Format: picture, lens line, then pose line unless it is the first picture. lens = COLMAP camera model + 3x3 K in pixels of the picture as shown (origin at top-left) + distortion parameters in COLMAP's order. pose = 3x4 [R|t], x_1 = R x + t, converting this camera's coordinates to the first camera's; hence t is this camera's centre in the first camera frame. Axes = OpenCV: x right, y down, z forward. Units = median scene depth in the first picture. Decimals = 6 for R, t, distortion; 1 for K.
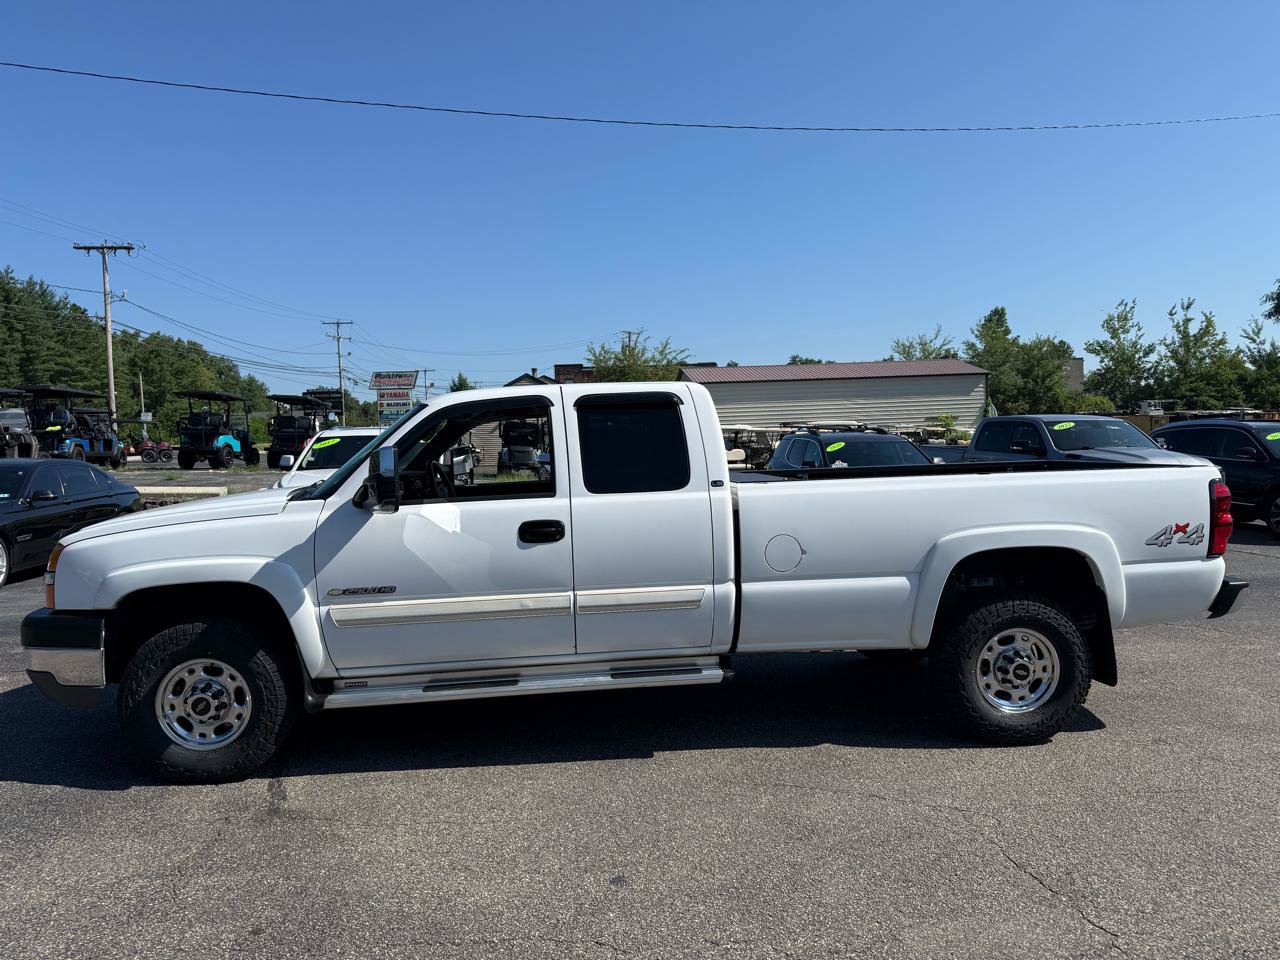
lens RADIAL K [[891.2, 0, 638.5], [0, 891.2, 494.2], [0, 0, 1]] dist [0.018878, -0.023745]
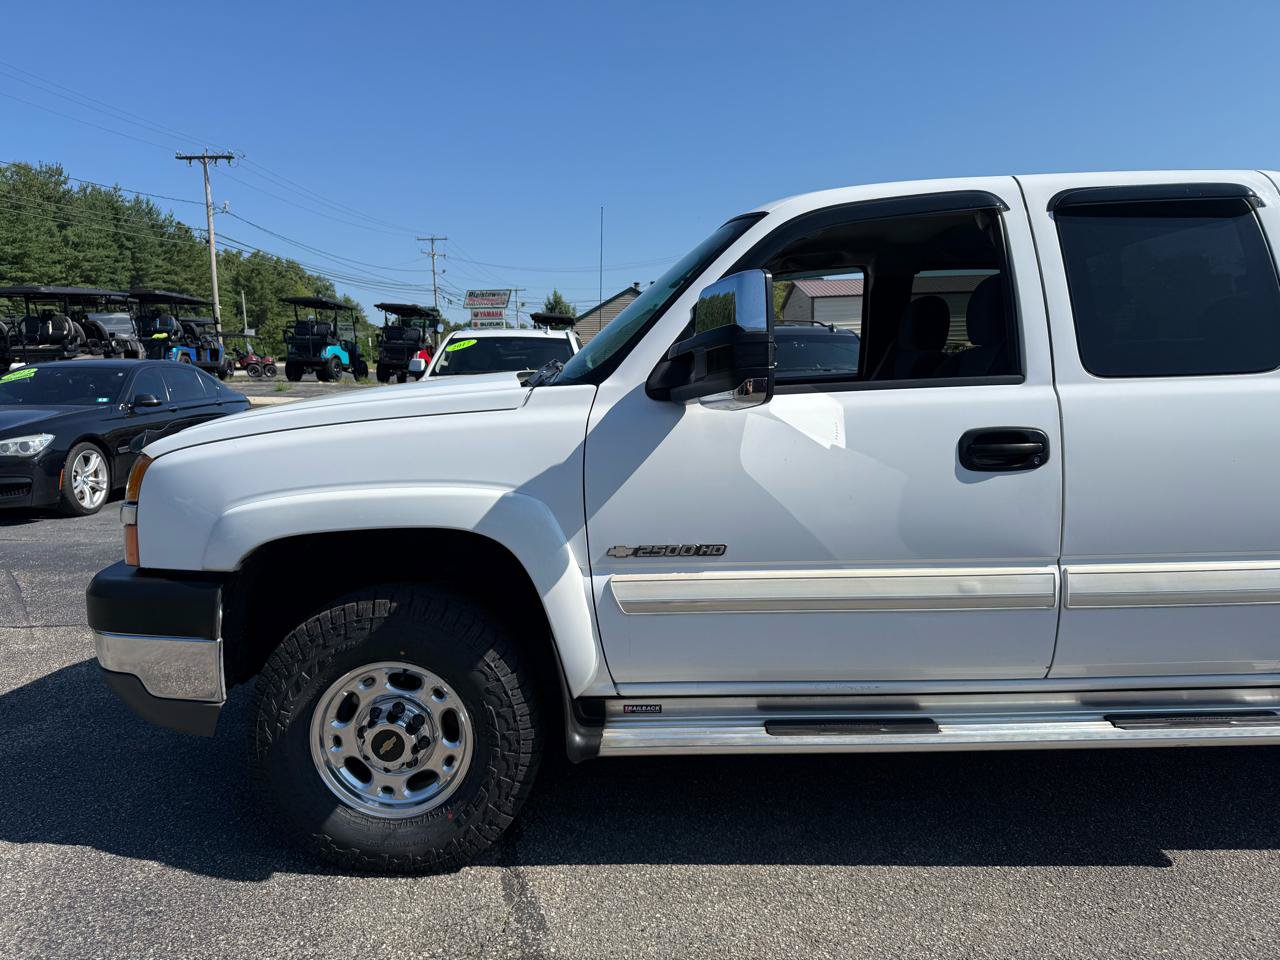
lens RADIAL K [[897.7, 0, 637.1], [0, 897.7, 499.3], [0, 0, 1]] dist [0.029287, -0.042023]
pose [[0.994900, 0.024282, -0.097902, -0.099589], [-0.015432, 0.995808, 0.090154, 0.009931], [0.099681, -0.088183, 0.991104, 0.164904]]
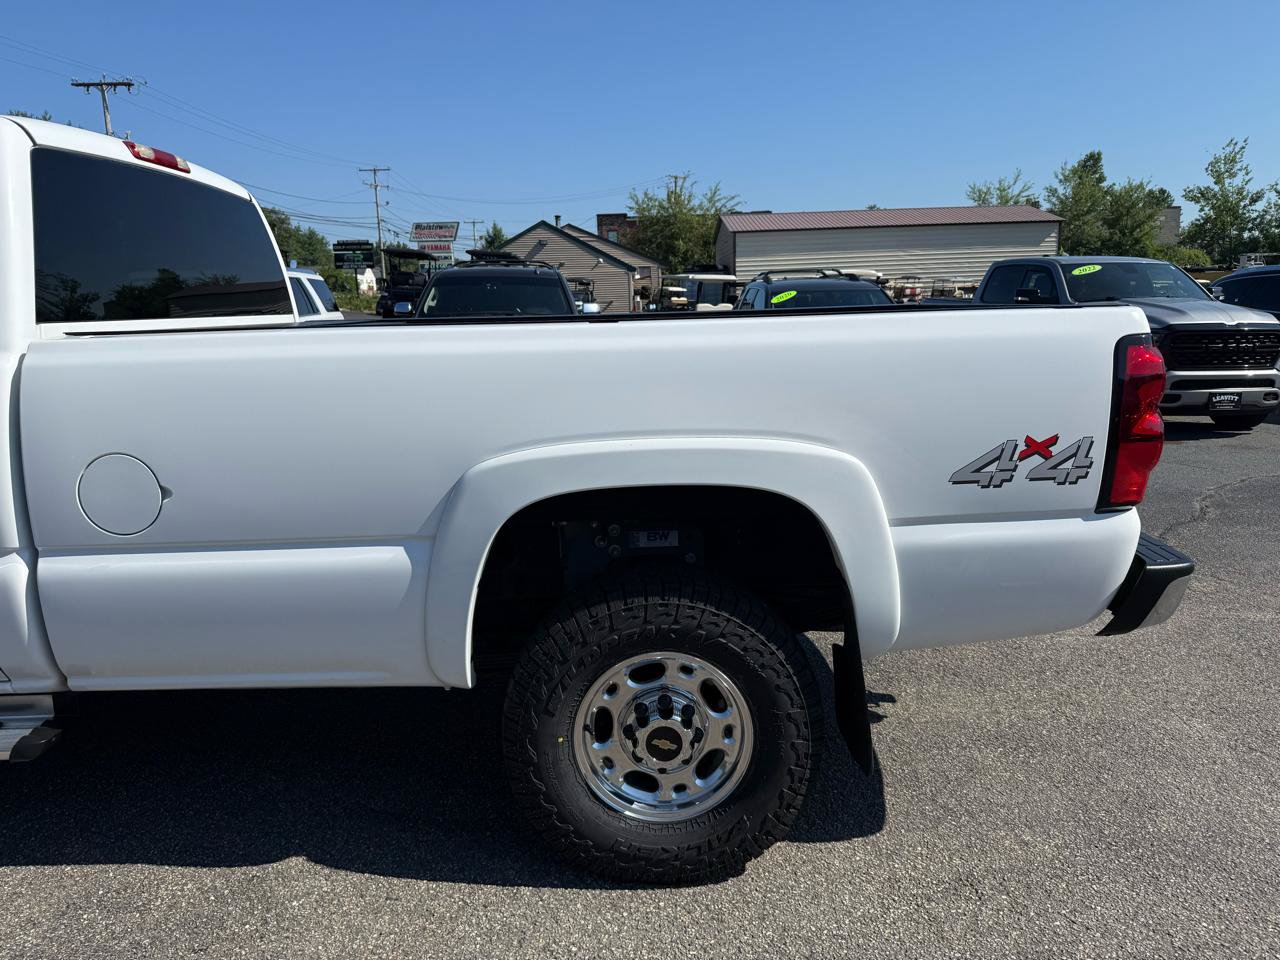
lens RADIAL K [[900.4, 0, 627.8], [0, 900.4, 478.9], [0, 0, 1]] dist [0.024844, -0.029880]
pose [[0.997108, 0.020243, -0.073253, 0.169700], [-0.009931, 0.990315, 0.138481, -0.002439], [0.075347, -0.137353, 0.987652, 0.209477]]
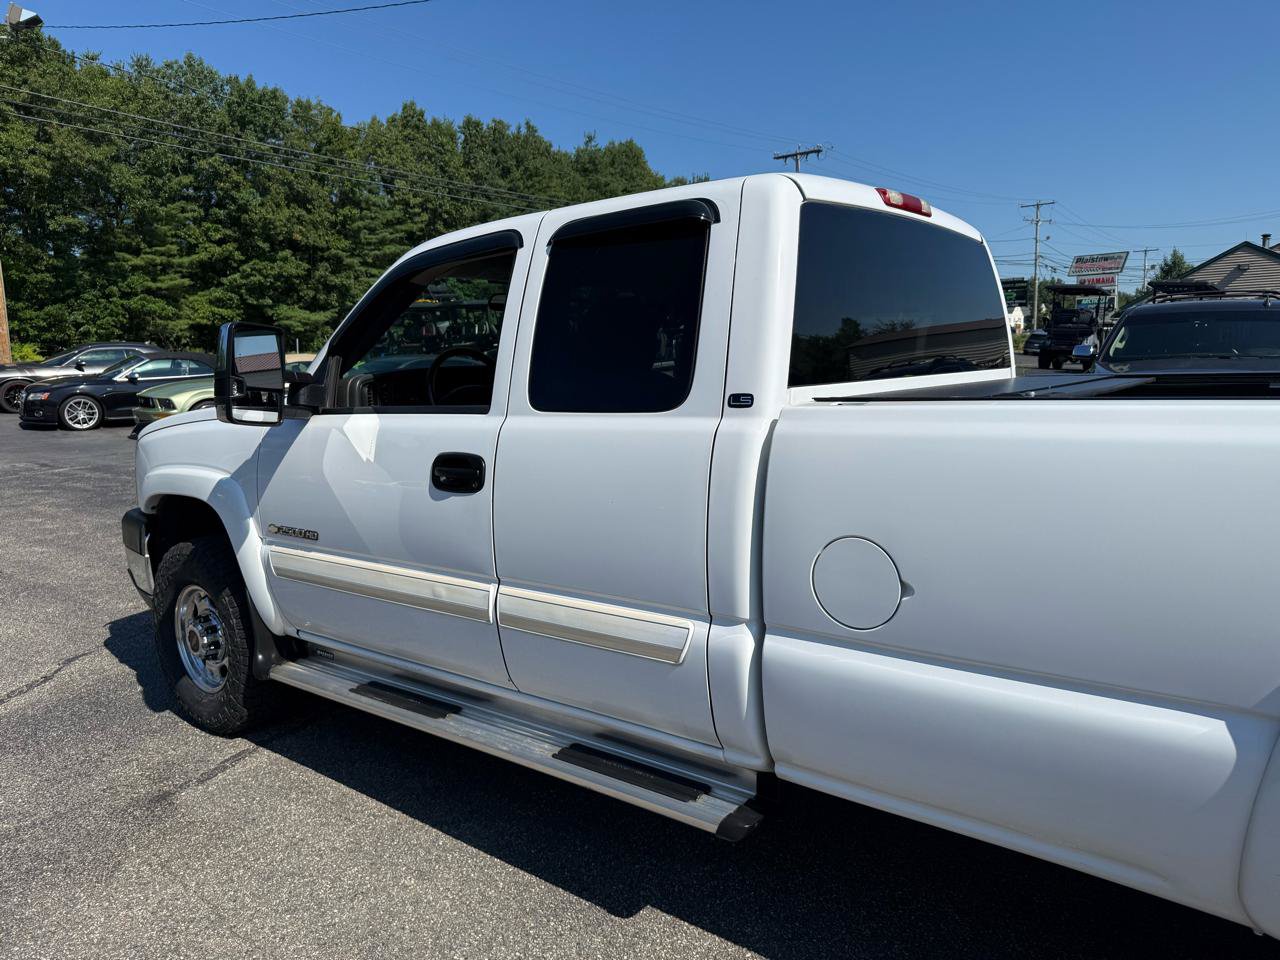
lens RADIAL K [[891.2, 0, 638.5], [0, 891.2, 494.2], [0, 0, 1]] dist [0.018878, -0.023745]
pose [[0.737162, 0.110441, -0.666630, 0.130475], [-0.031808, 0.991131, 0.129028, -0.007906], [0.674967, -0.073910, 0.734137, 0.239466]]
